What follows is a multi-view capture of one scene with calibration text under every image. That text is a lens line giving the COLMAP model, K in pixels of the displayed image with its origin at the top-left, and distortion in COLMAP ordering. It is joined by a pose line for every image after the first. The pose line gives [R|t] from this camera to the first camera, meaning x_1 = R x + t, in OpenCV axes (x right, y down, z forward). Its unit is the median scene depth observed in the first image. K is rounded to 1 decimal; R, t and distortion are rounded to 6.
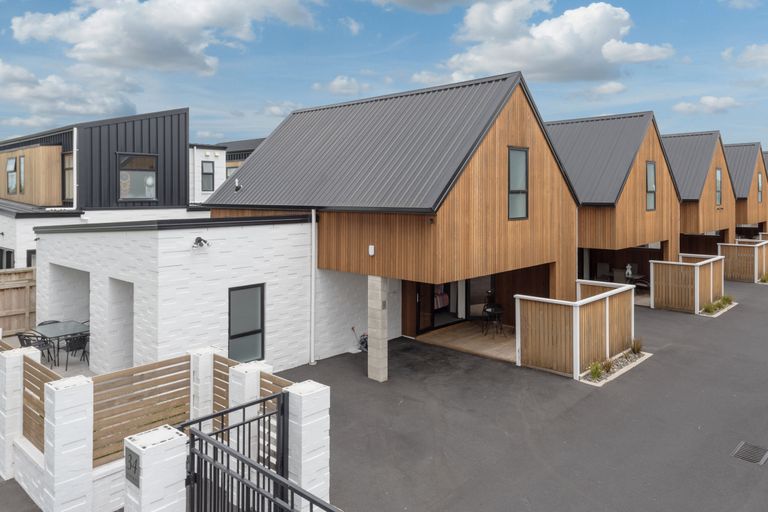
lens RADIAL K [[586.8, 0, 384.0], [0, 586.8, 256.0], [0, 0, 1]] dist [0.047894, 0.000710]
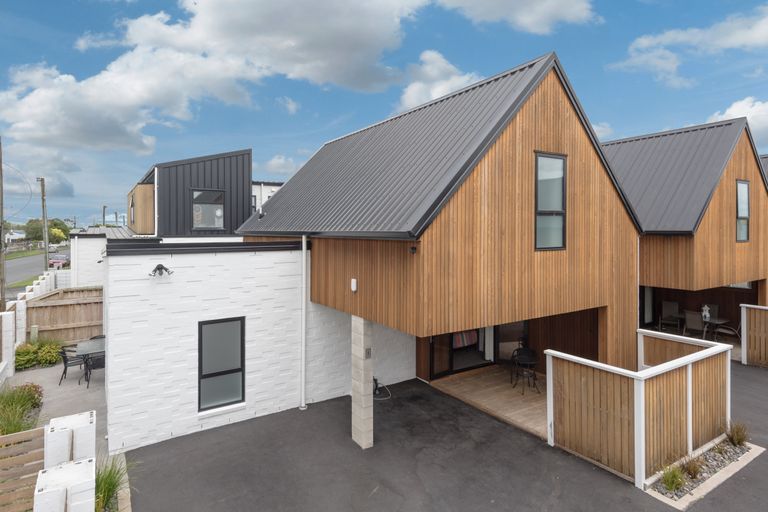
lens RADIAL K [[385.1, 0, 384.0], [0, 385.1, 256.0], [0, 0, 1]] dist [0.021872, -0.001045]
pose [[0.968478, 0.018358, -0.248421, 0.143100], [-0.029371, 0.998740, -0.040698, -0.027607], [0.247361, 0.046712, 0.967797, 0.464507]]
